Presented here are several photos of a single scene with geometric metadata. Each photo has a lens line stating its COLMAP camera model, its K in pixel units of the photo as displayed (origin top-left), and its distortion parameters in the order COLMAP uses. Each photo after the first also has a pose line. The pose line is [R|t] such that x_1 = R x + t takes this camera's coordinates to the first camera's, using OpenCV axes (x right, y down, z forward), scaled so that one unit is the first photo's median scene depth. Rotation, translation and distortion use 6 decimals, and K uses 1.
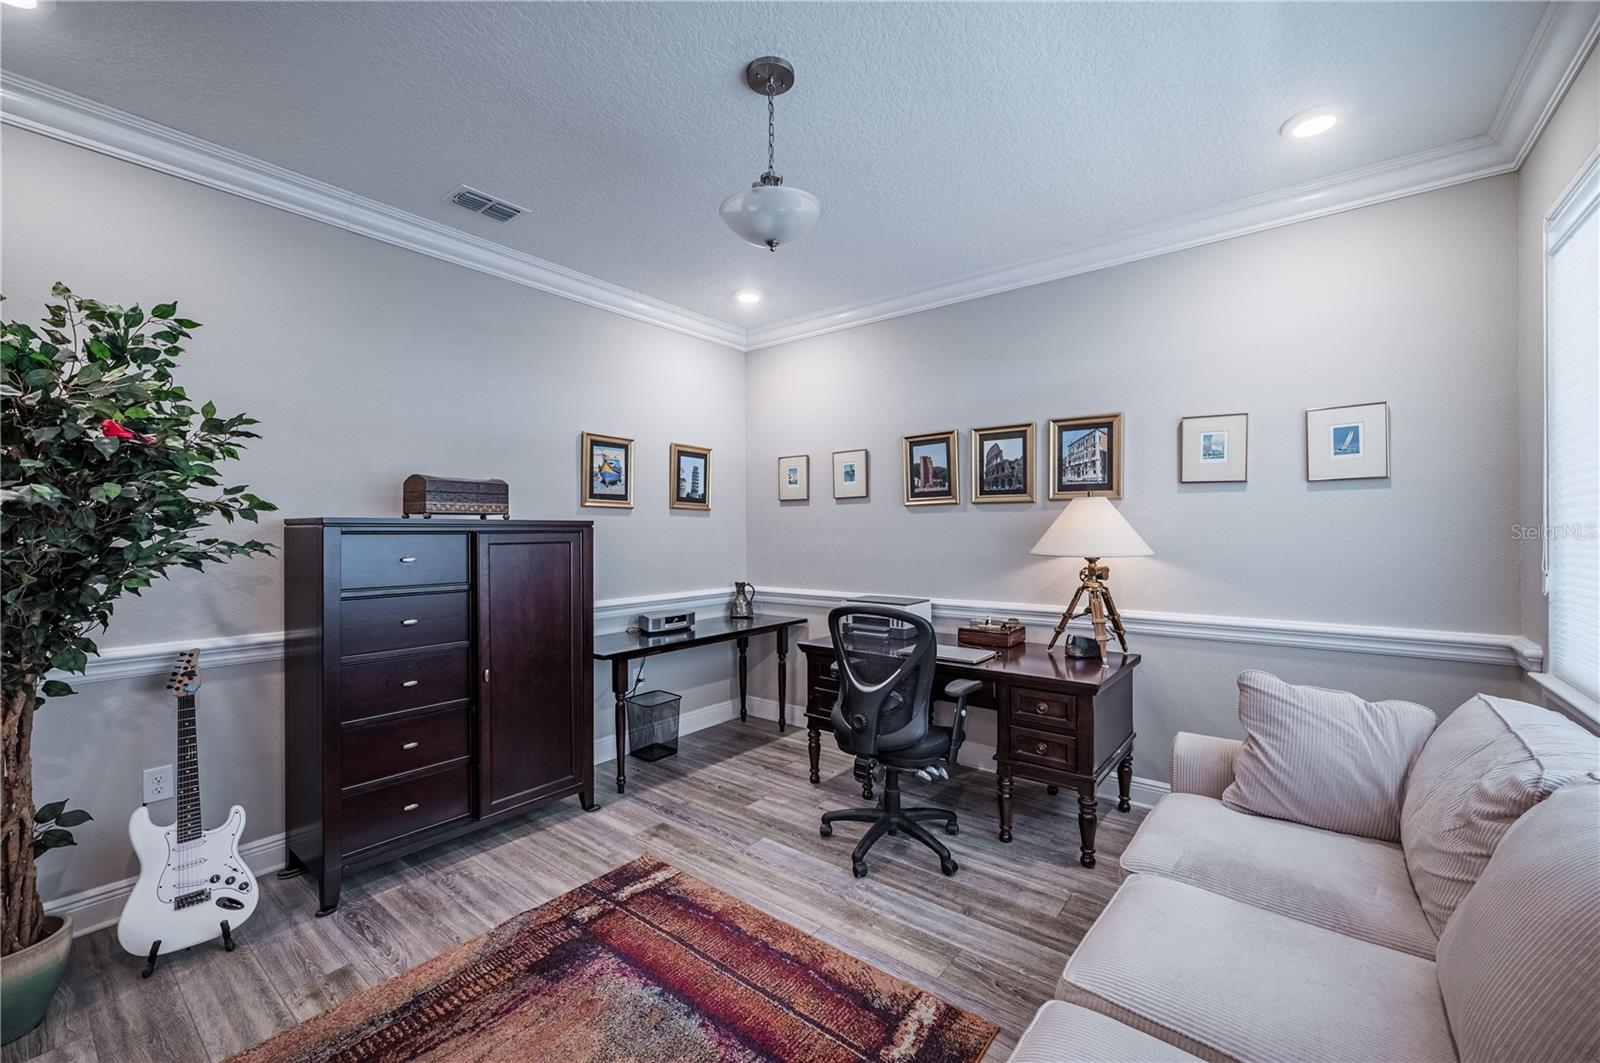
lens RADIAL K [[638.4, 0, 805.6], [0, 638.4, 531.0], [0, 0, 1]] dist [-0.000319, -0.000034]
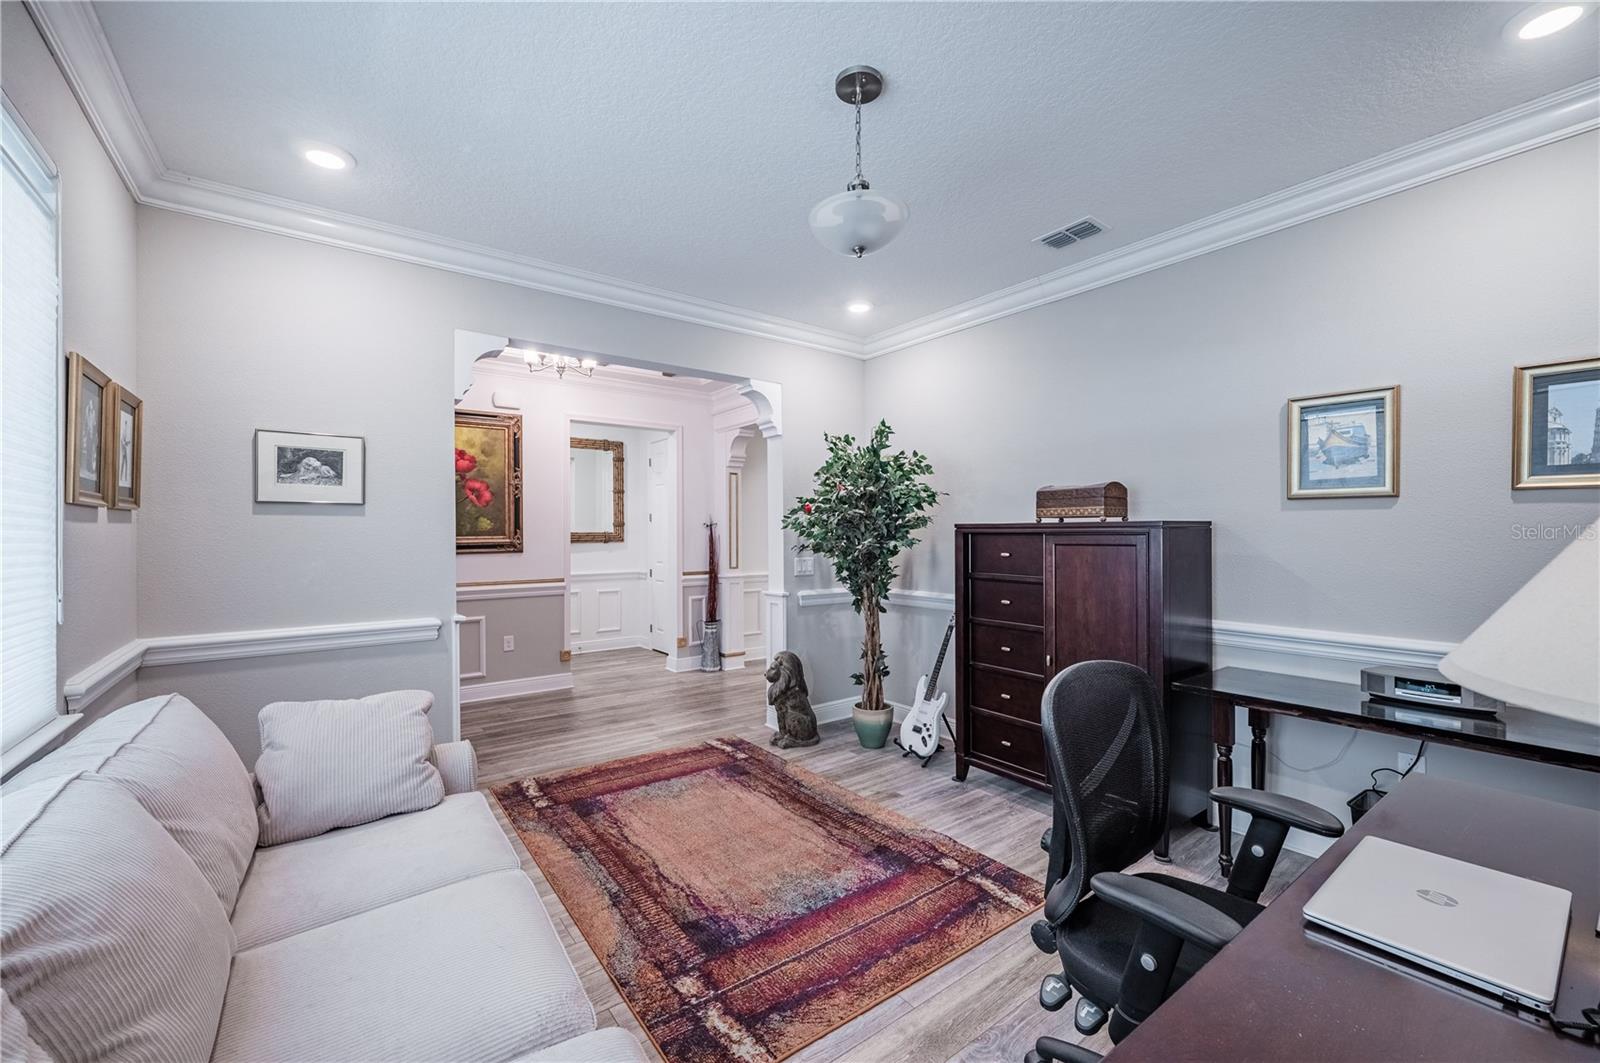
lens RADIAL K [[638.4, 0, 803.8], [0, 638.4, 533.0], [0, 0, 1]] dist [-0.000319, -0.000034]
pose [[-0.245405, 0.004454, -0.969410, 0.791135], [0.002901, 0.999988, 0.003860, -0.005819], [0.969416, -0.001865, -0.245415, 0.969087]]
